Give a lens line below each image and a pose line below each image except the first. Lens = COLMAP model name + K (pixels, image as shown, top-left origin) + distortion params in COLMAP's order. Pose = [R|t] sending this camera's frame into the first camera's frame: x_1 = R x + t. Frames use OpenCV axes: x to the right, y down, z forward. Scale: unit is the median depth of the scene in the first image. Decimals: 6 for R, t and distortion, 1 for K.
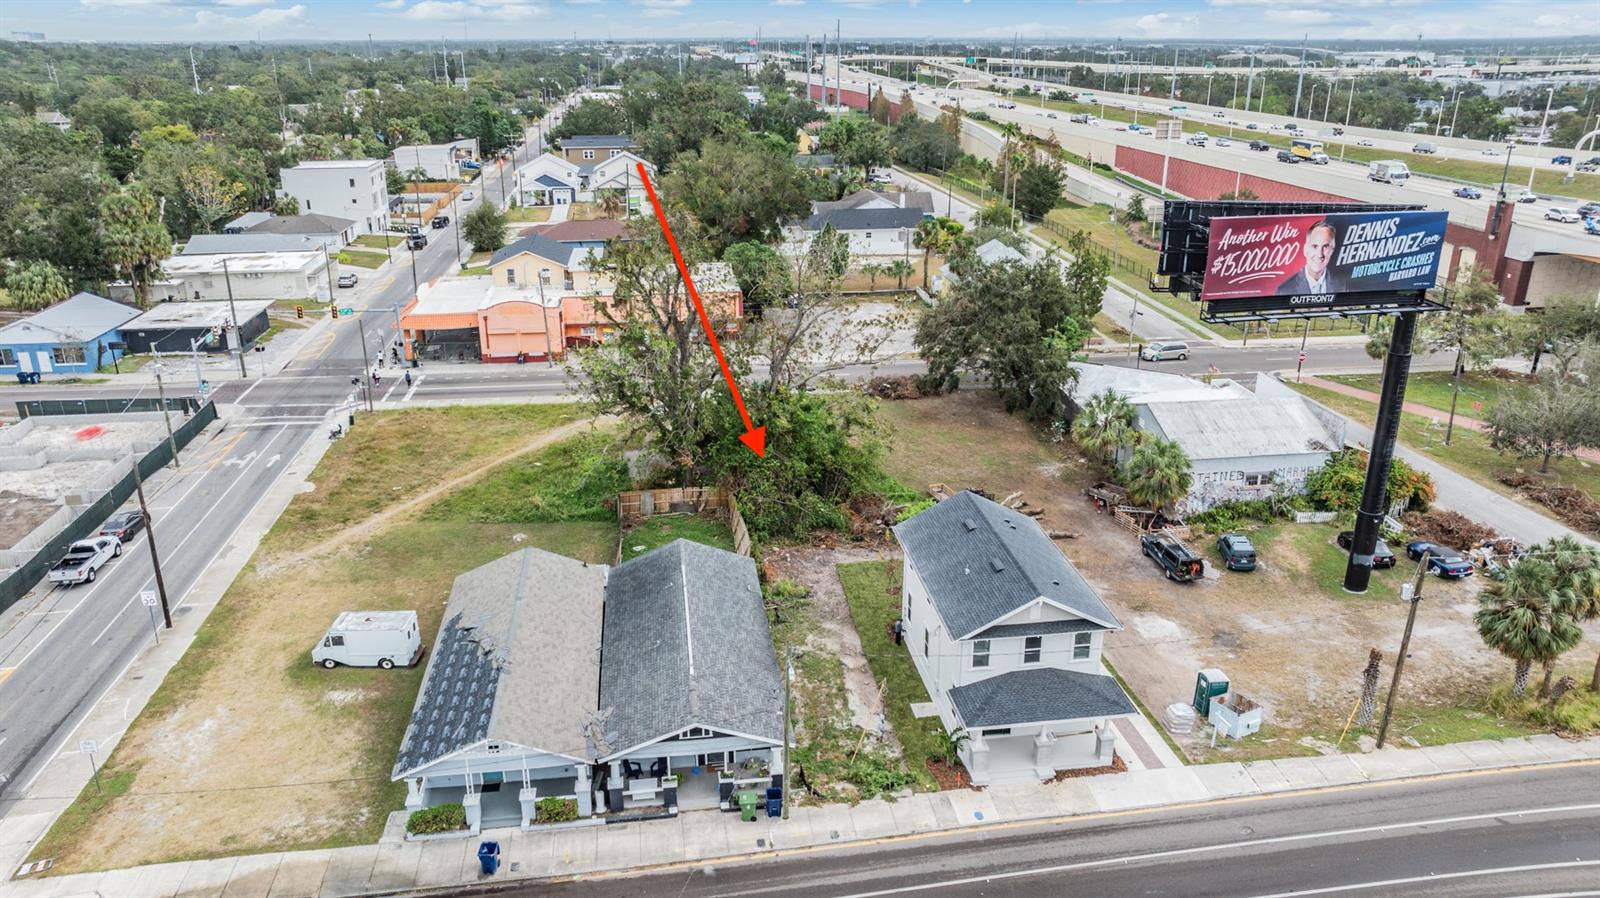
lens RADIAL K [[1126.5, 0, 805.7], [0, 1126.5, 451.4], [0, 0, 1]] dist [-0.019926, -0.000637]
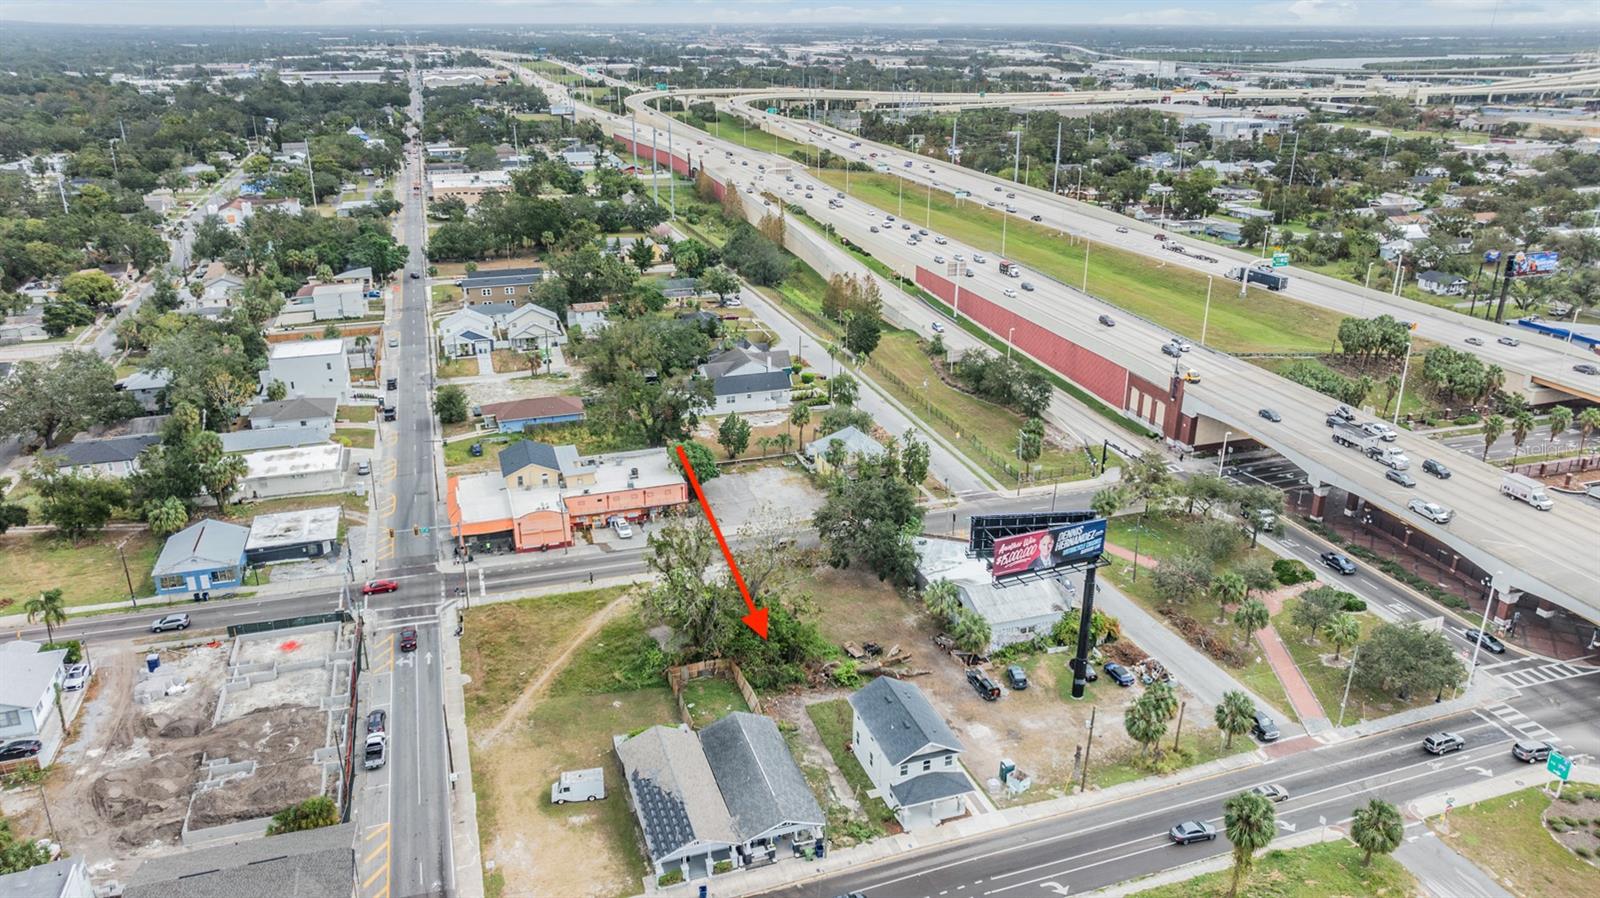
lens RADIAL K [[1126.5, 0, 805.7], [0, 1126.5, 451.4], [0, 0, 1]] dist [-0.019926, -0.000637]
pose [[0.983336, -0.060557, 0.171416, -0.261122], [0.057929, 0.998114, 0.020294, -0.349432], [-0.172322, -0.010026, 0.984990, -0.783015]]
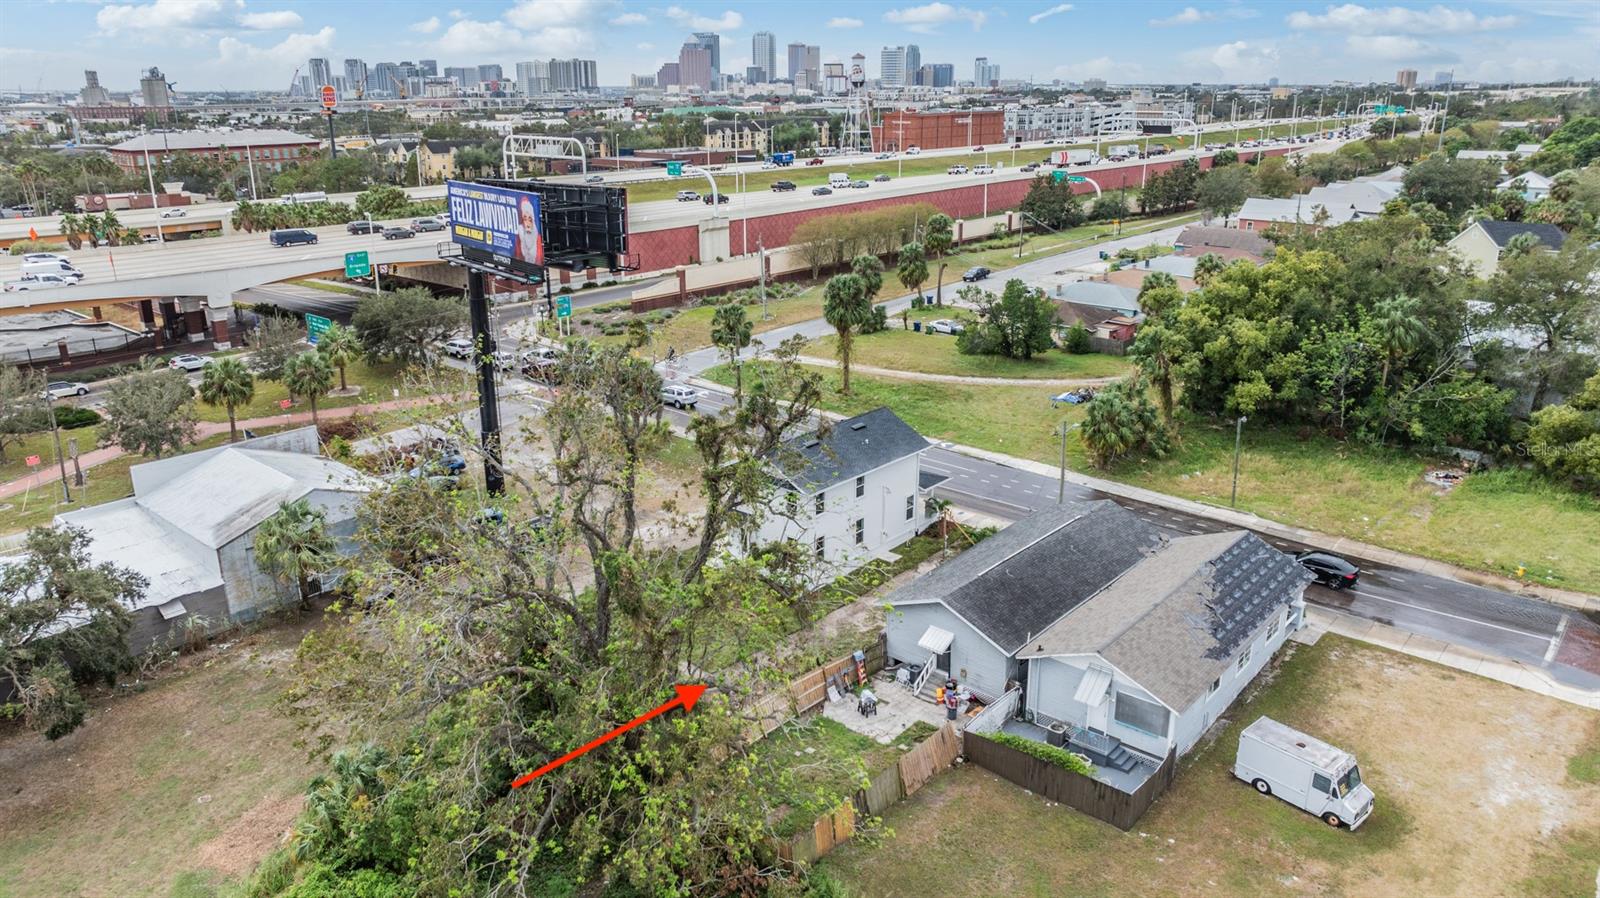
lens RADIAL K [[1118.1, 0, 800.8], [0, 1118.1, 449.3], [0, 0, 1]] dist [-0.019228, 0.000970]
pose [[-0.656338, -0.230700, 0.718330, -0.571866], [0.266627, 0.819742, 0.506887, -0.435153], [-0.705784, 0.524215, -0.476516, 1.285862]]
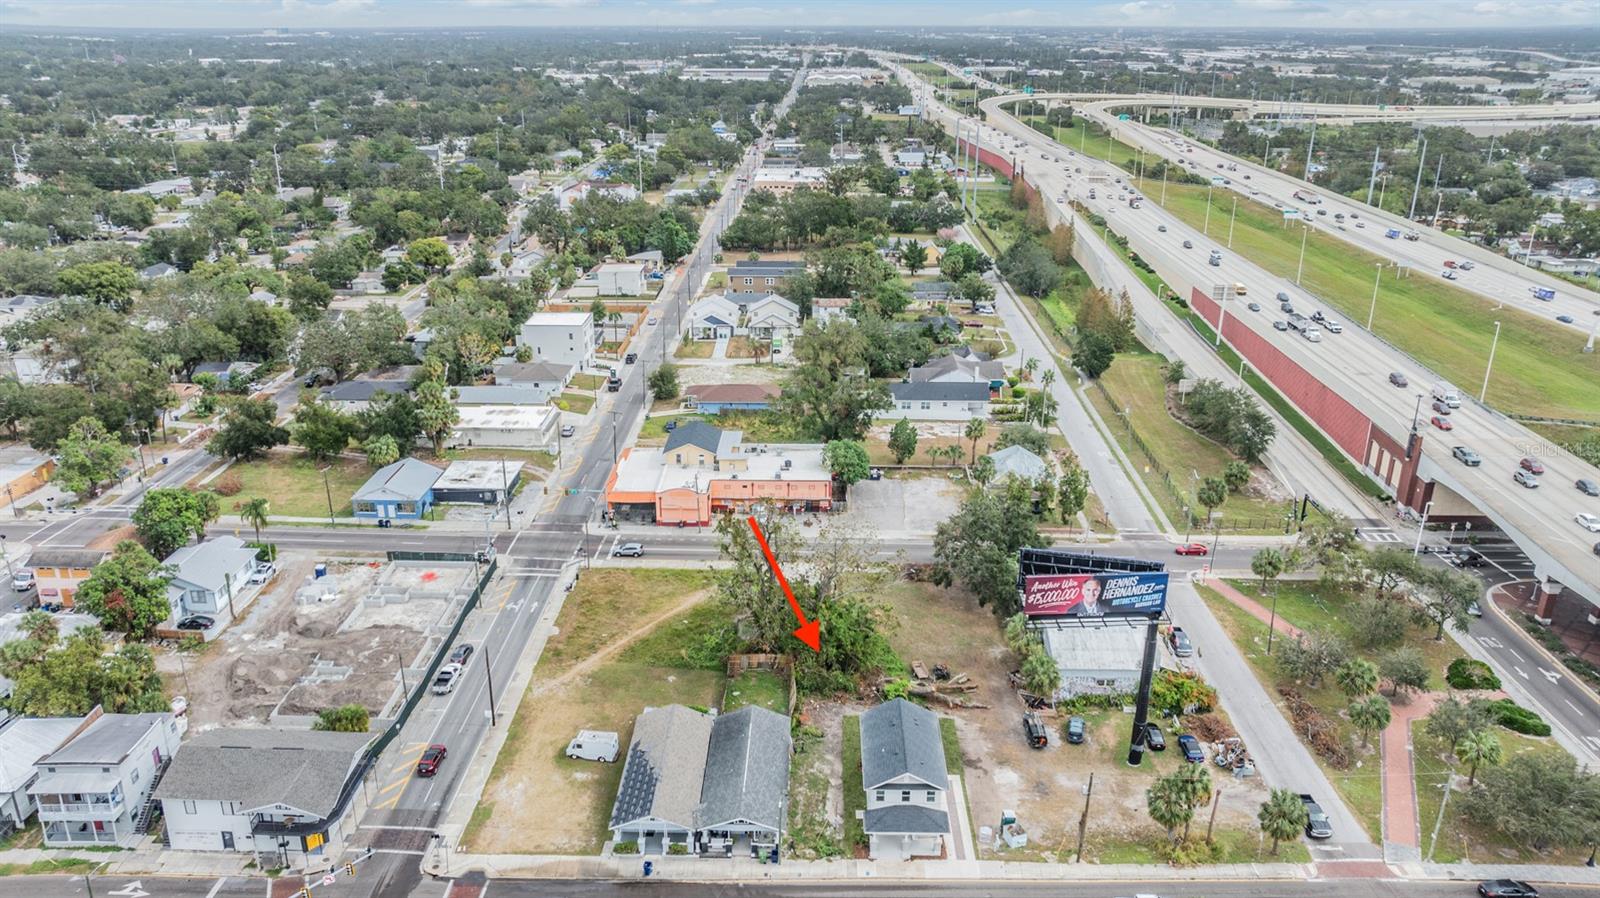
lens RADIAL K [[1132.0, 0, 797.3], [0, 1132.0, 442.3], [0, 0, 1]] dist [-0.020930, 0.000580]
pose [[0.986942, 0.059940, -0.149507, 0.200487], [-0.059126, 0.998202, 0.009893, -0.351000], [0.149832, -0.000924, 0.988711, -0.791483]]
